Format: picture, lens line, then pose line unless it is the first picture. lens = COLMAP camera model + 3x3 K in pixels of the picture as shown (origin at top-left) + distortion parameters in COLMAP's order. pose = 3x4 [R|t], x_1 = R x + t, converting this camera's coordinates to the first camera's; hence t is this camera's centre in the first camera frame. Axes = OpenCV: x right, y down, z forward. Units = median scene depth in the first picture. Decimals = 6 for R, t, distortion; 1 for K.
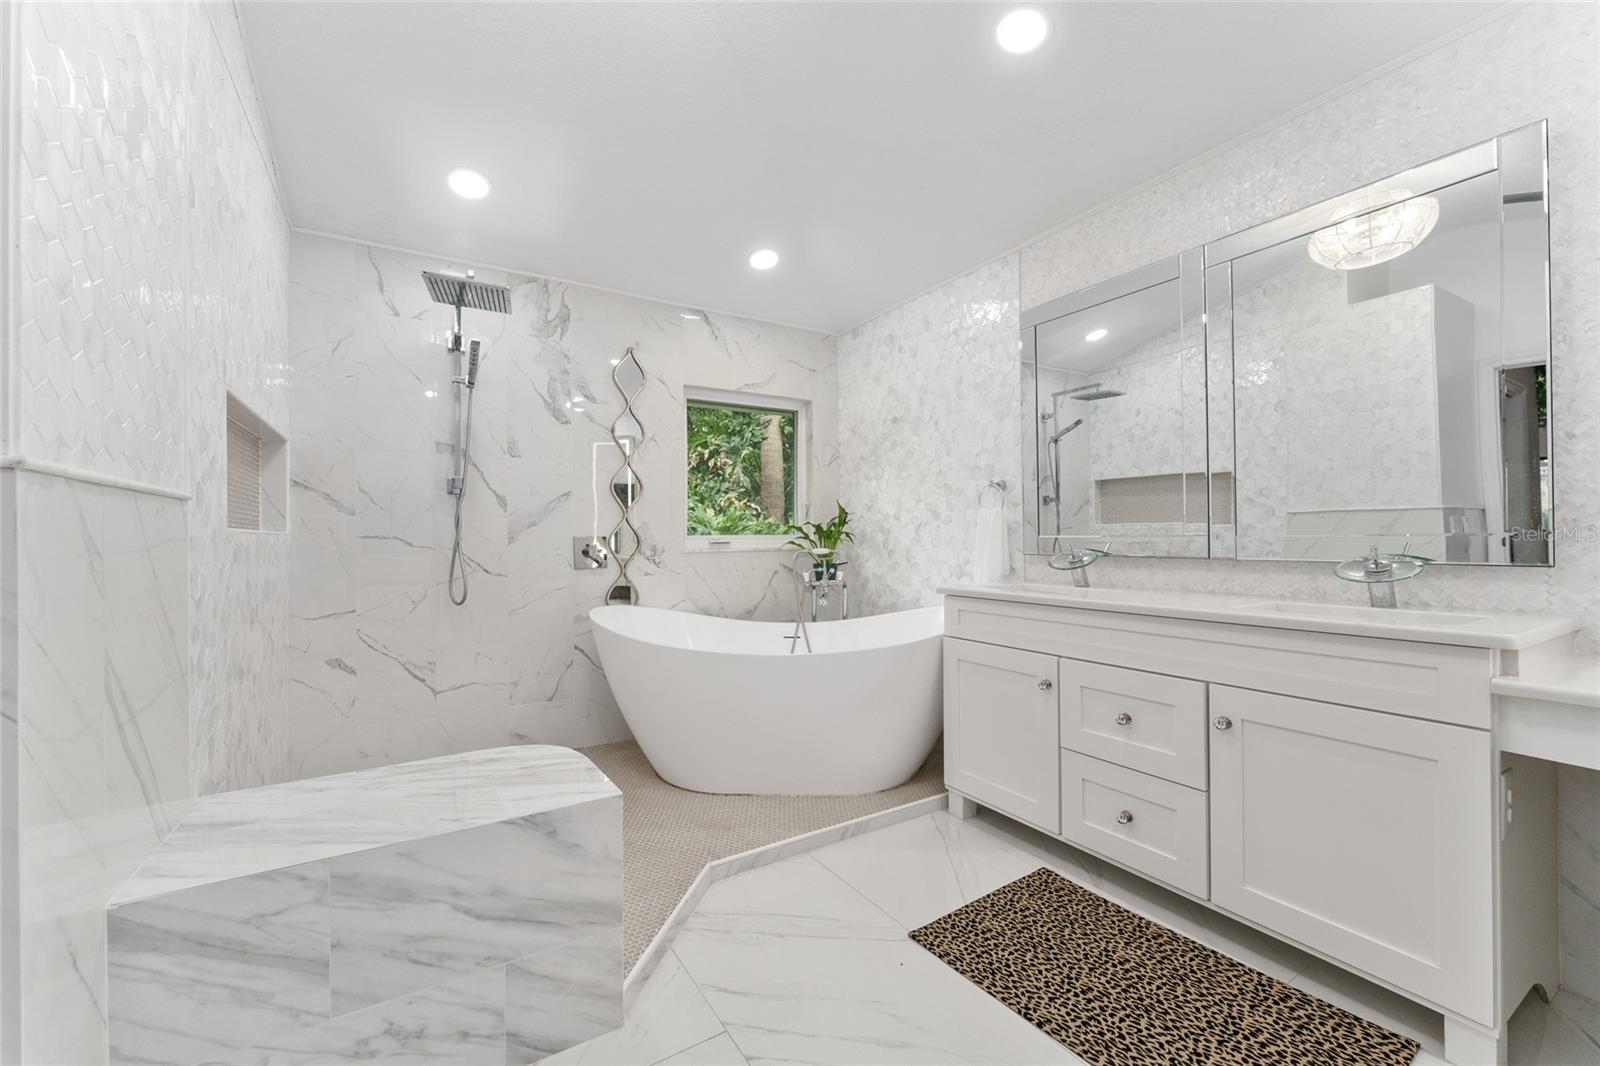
lens RADIAL K [[639.8, 0, 800.7], [0, 639.8, 533.9], [0, 0, 1]] dist [0.002496, -0.000159]
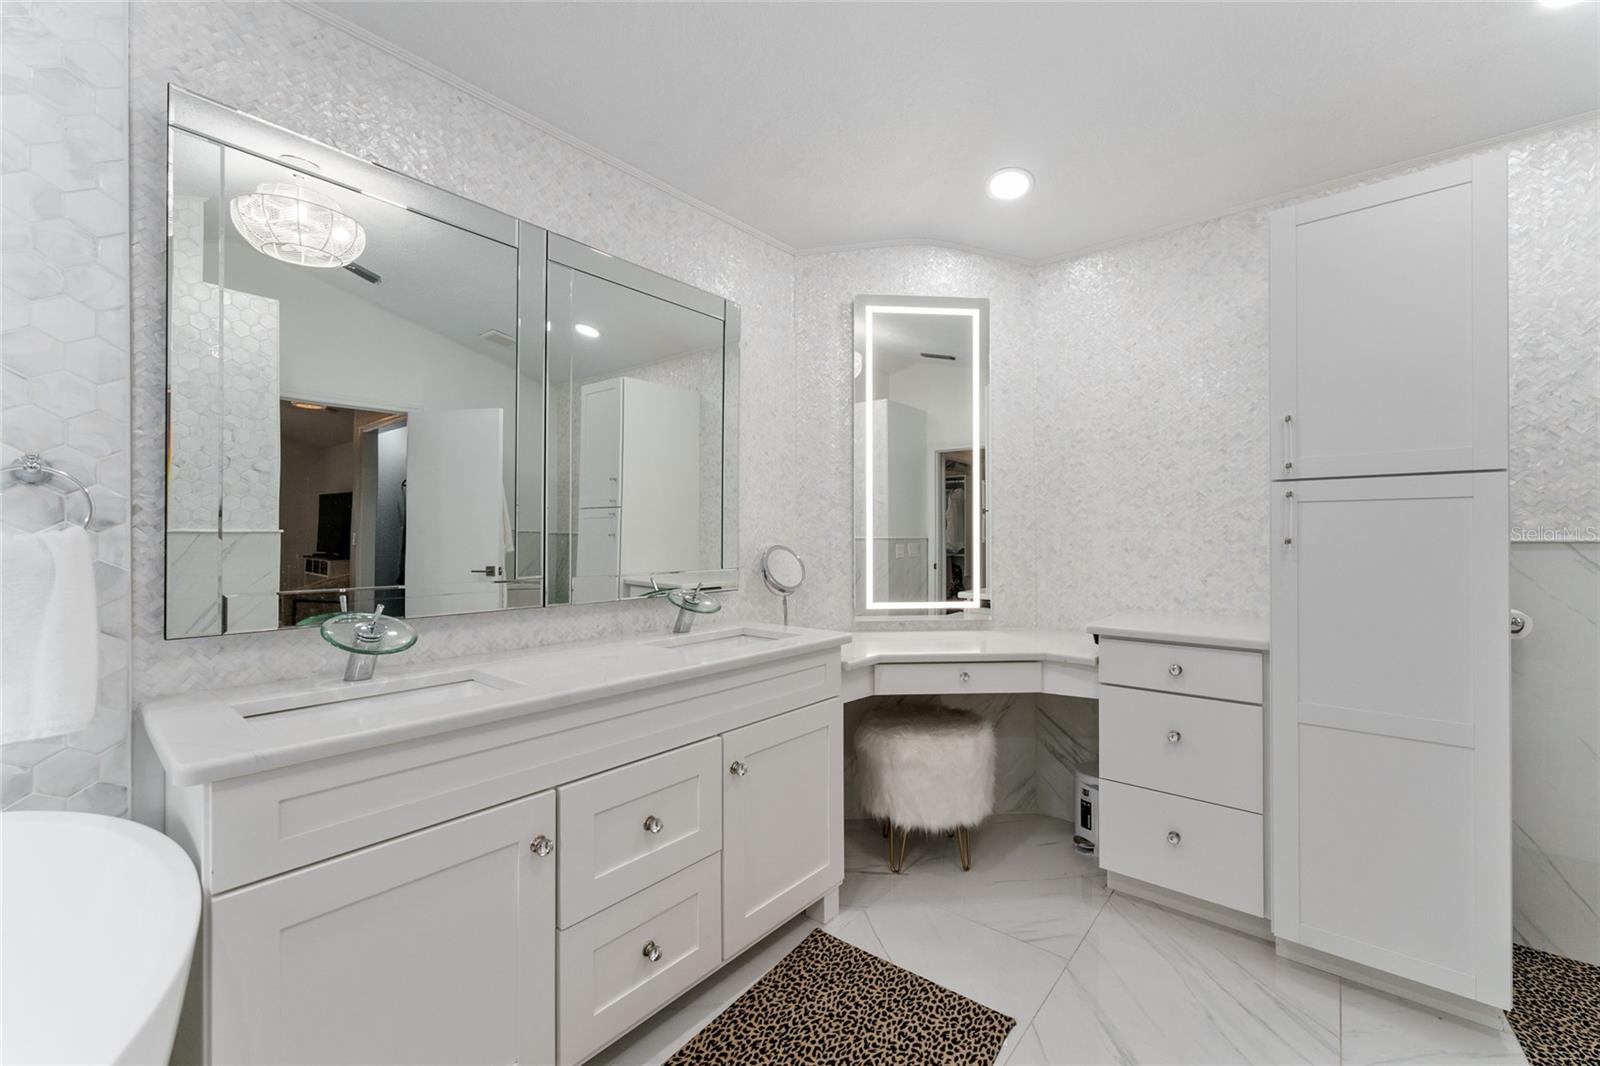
lens RADIAL K [[639.8, 0, 800.8], [0, 639.8, 530.0], [0, 0, 1]] dist [0.002496, -0.000159]
pose [[-0.301799, 0.015251, 0.953250, -0.268025], [-0.000395, 0.999870, -0.016123, -0.049647], [-0.953371, -0.005243, -0.301754, 0.965701]]
